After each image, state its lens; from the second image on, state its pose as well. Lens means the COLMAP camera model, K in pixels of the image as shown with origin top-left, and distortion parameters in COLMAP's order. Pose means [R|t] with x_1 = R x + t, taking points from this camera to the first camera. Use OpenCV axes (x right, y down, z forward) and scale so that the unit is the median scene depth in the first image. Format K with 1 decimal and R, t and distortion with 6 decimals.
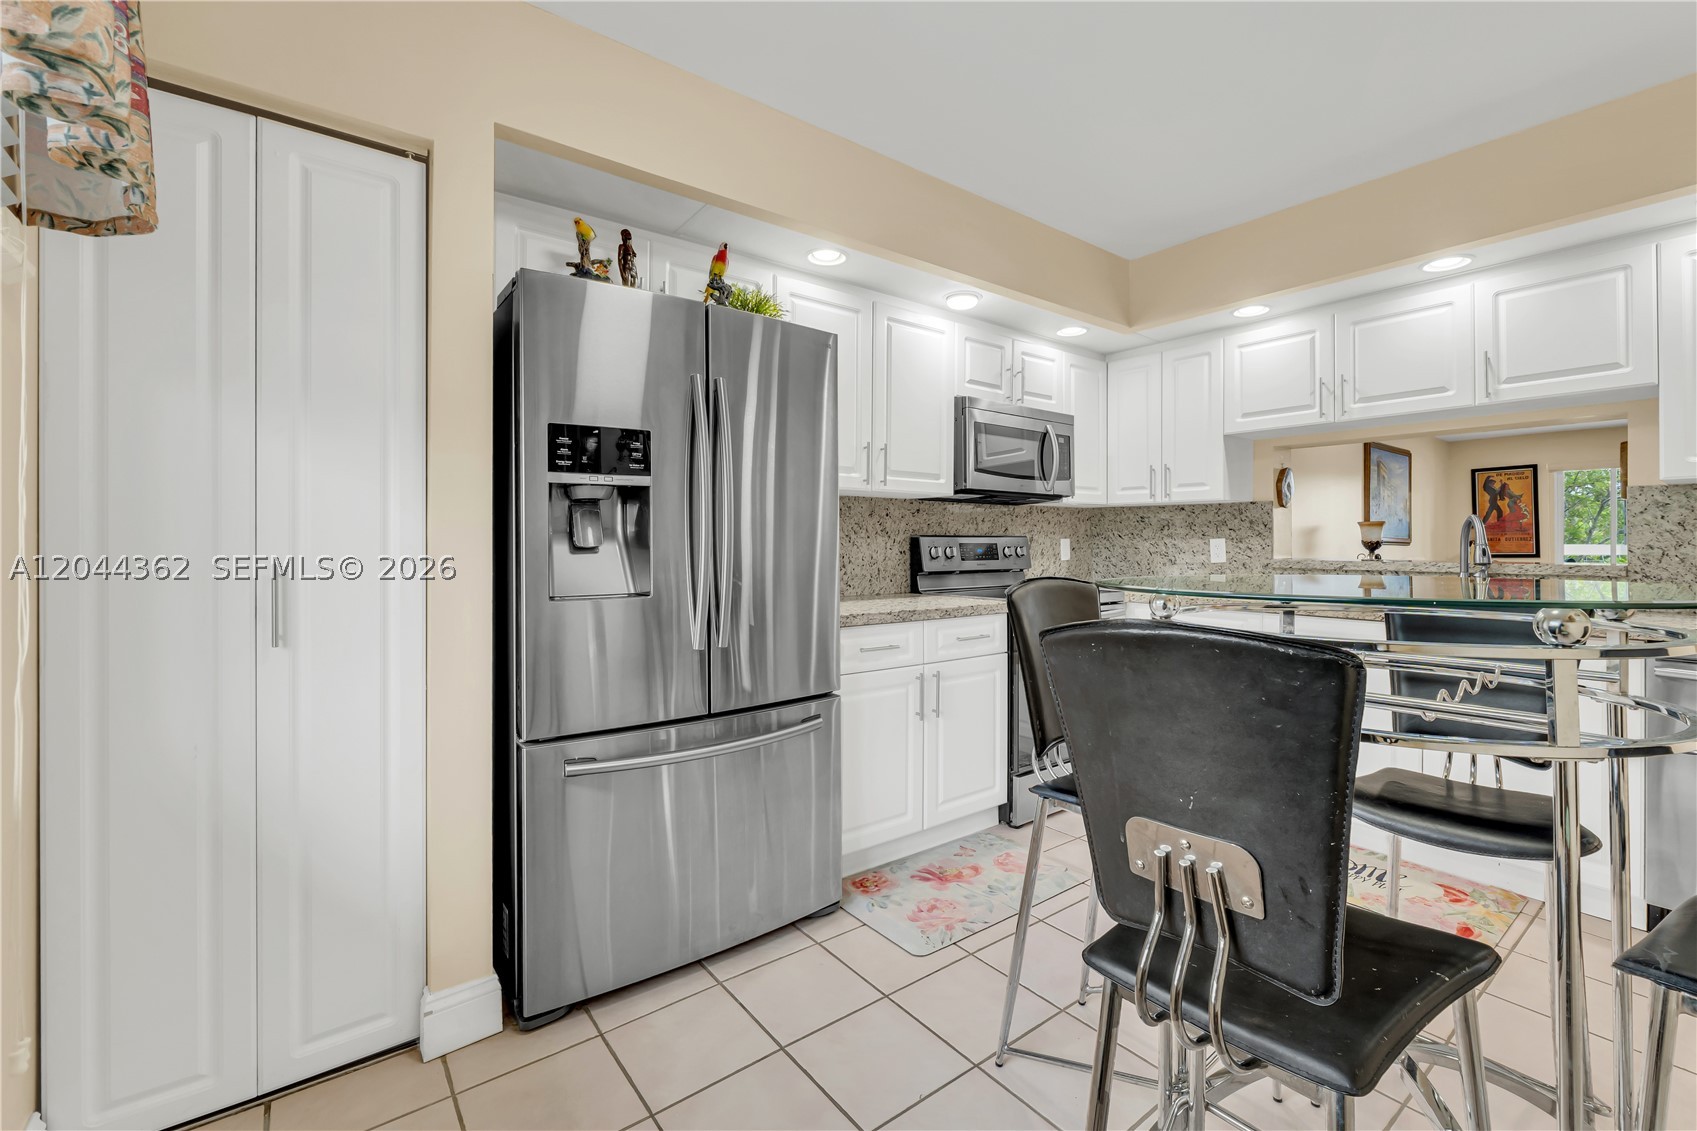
lens RADIAL K [[733.1, 0, 858.8], [0, 733.1, 540.9], [0, 0, 1]] dist [-0.003968, -0.000170]
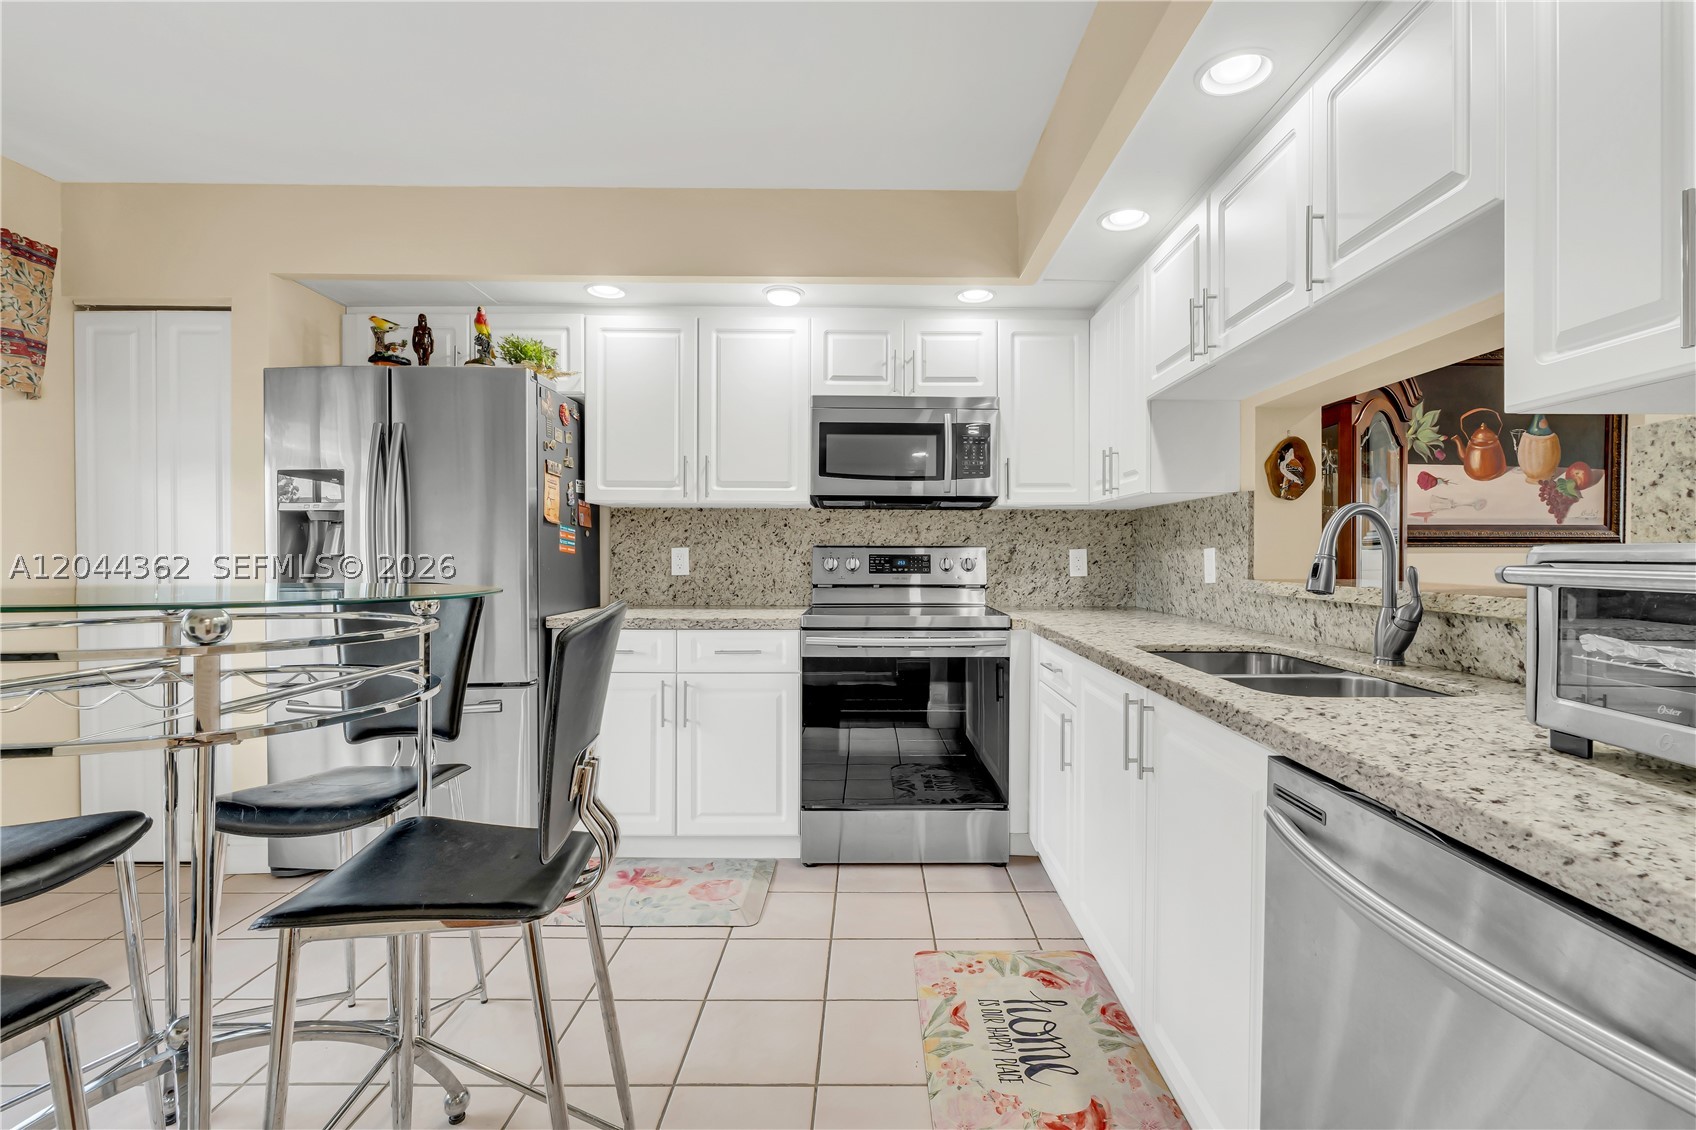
lens RADIAL K [[745.7, 0, 876.3], [0, 745.7, 562.4], [0, 0, 1]] dist [-0.002524, -0.000523]
pose [[0.795226, 0.007606, -0.606266, 0.686263], [0.000126, 0.999919, 0.012709, 0.001550], [0.606314, -0.010183, 0.795160, 0.257247]]
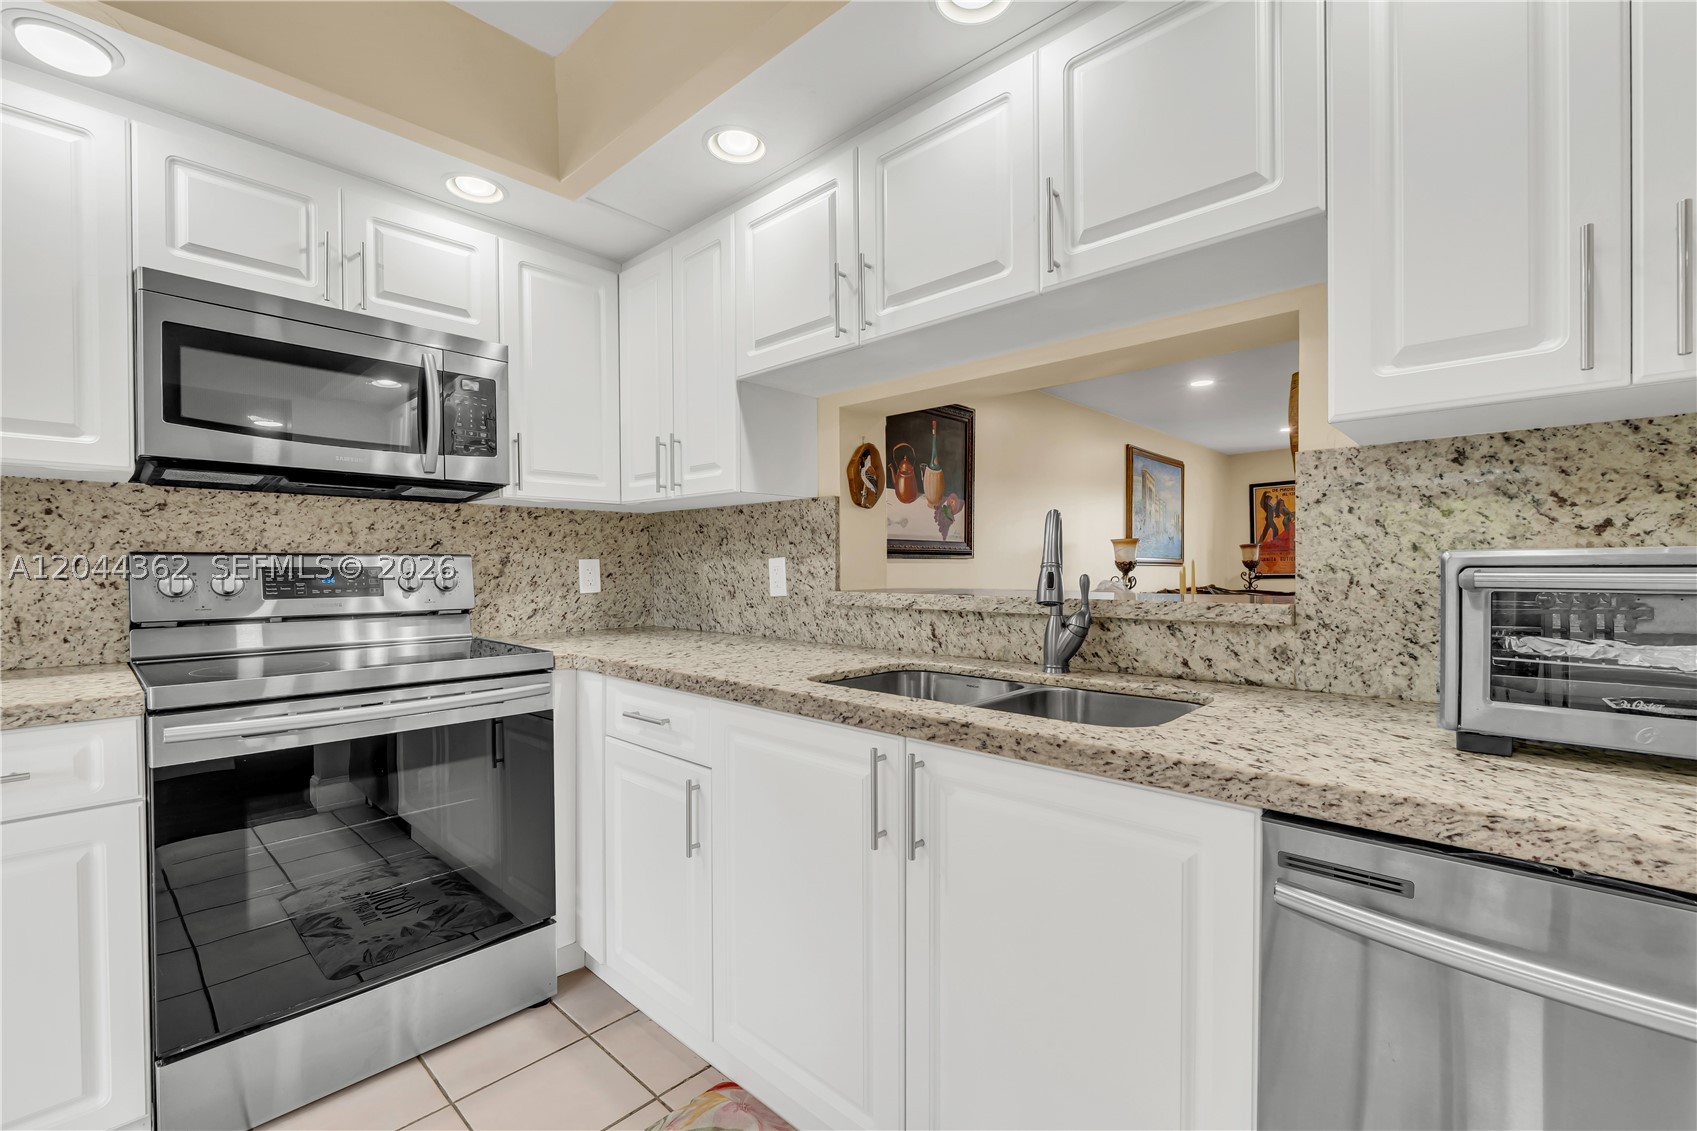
lens RADIAL K [[730.8, 0, 856.9], [0, 730.8, 577.0], [0, 0, 1]] dist [-0.000272, -0.000521]
pose [[0.987238, -0.007159, 0.159092, 0.471489], [0.004334, 0.999827, 0.018097, 0.002565], [-0.159194, -0.017177, 0.987098, 0.381340]]
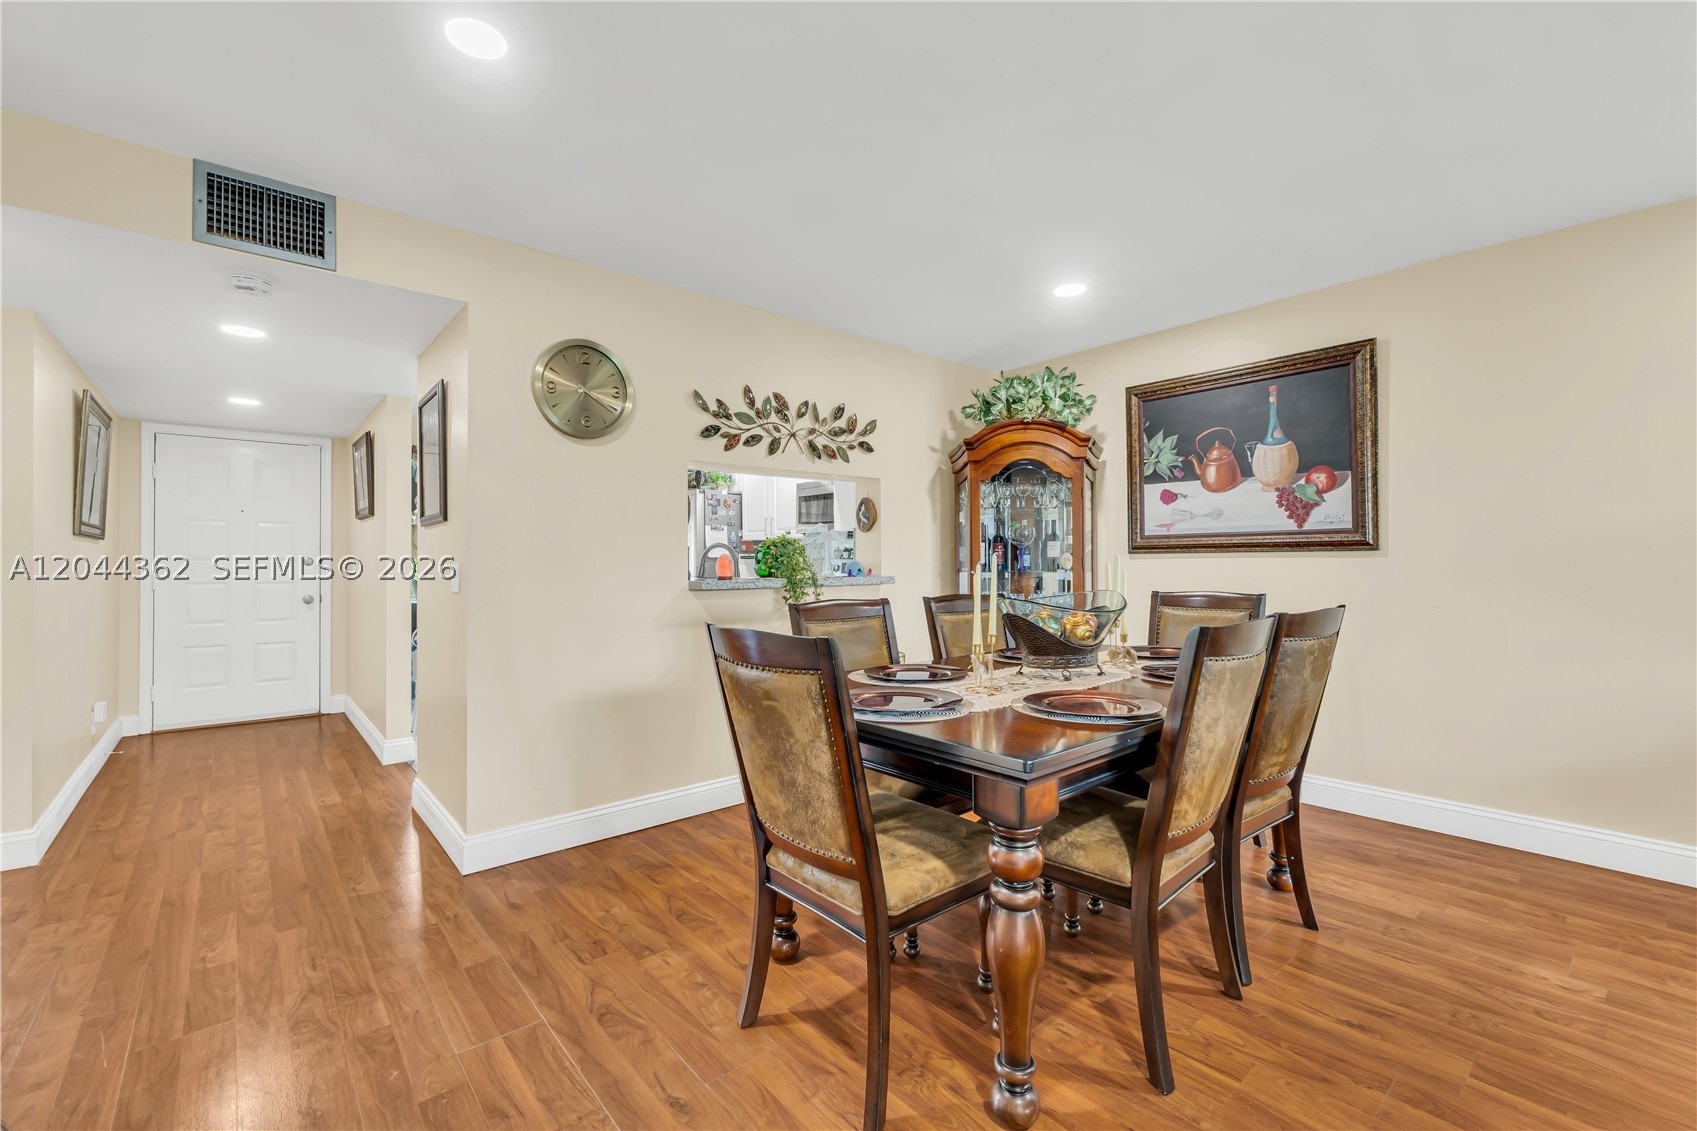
lens RADIAL K [[714.5, 0, 859.5], [0, 714.5, 557.8], [0, 0, 1]] dist [0.000454, -0.000168]
pose [[0.047619, -0.008001, -0.998834, 1.704347], [0.007885, 0.999940, -0.007634, 0.004651], [0.998834, -0.007512, 0.047680, 0.928026]]
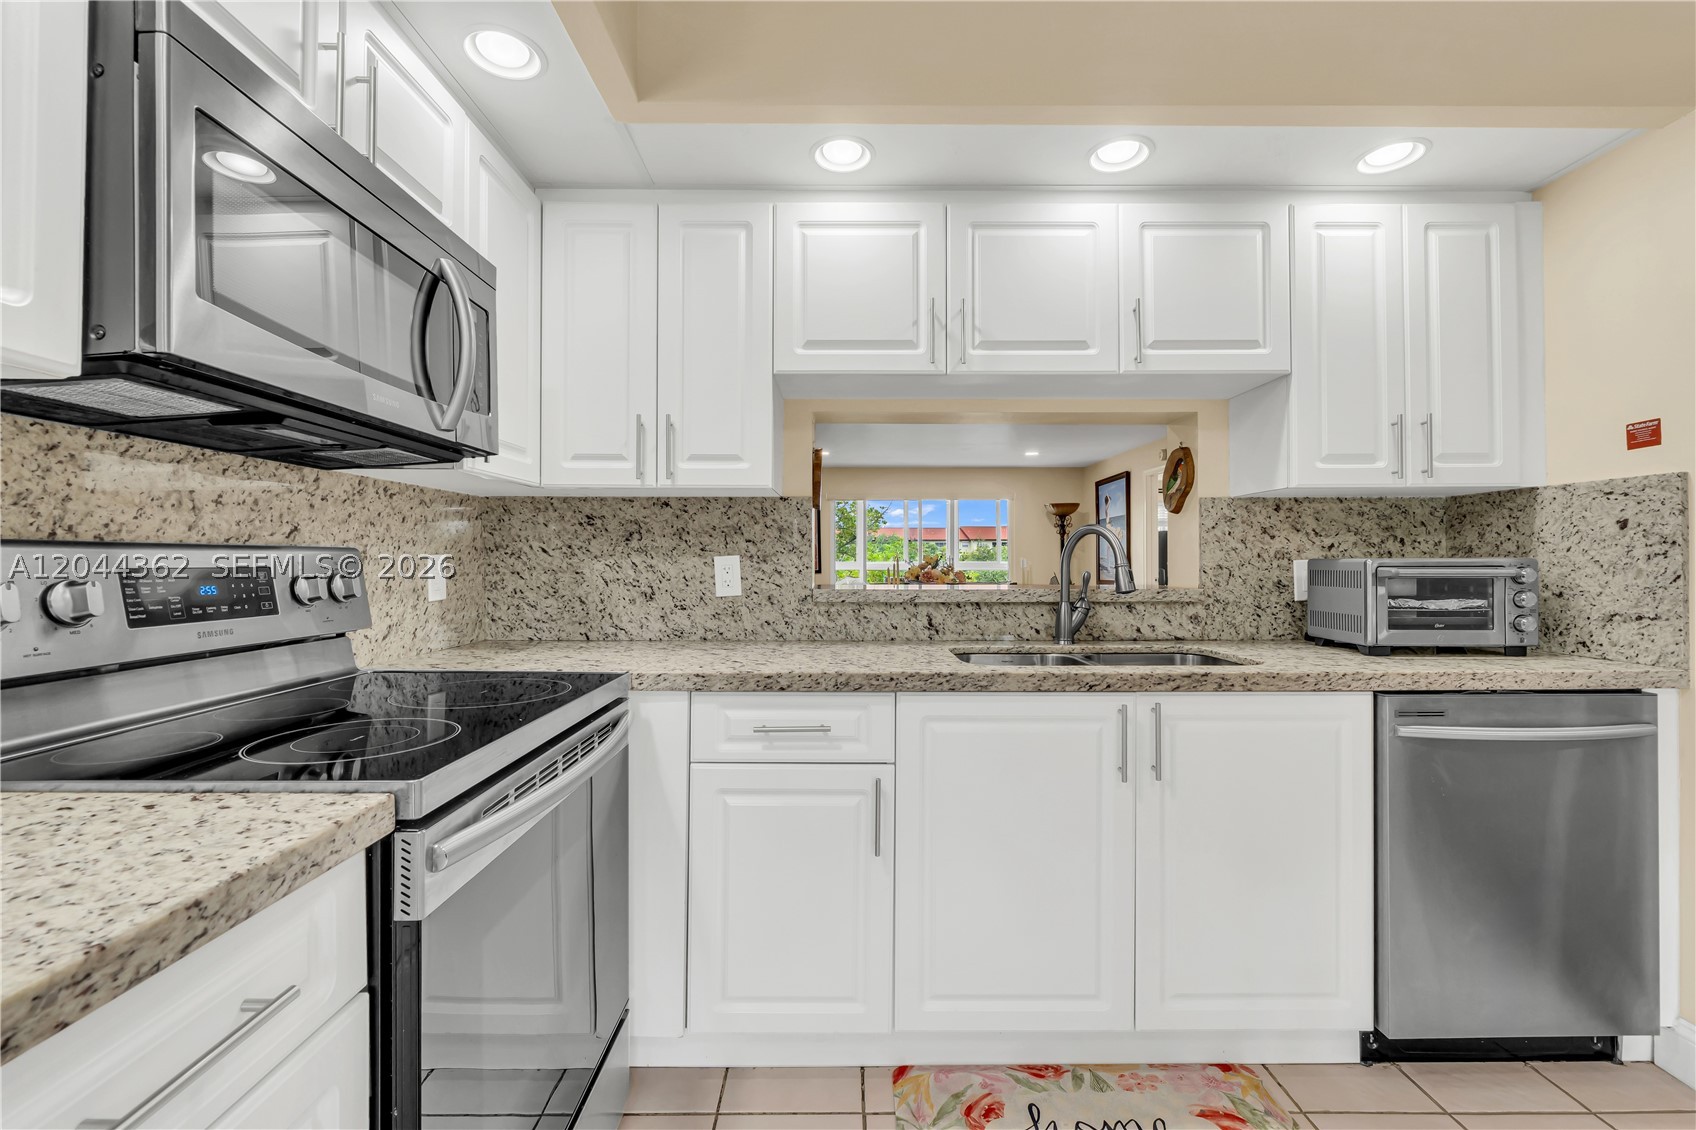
lens RADIAL K [[727.5, 0, 853.4], [0, 727.5, 557.7], [0, 0, 1]] dist [-0.002249, -0.000228]
pose [[0.608762, 0.001737, 0.793351, 0.082915], [-0.001166, 0.999998, -0.001295, -0.000918], [-0.793352, -0.000137, 0.608763, 0.572390]]
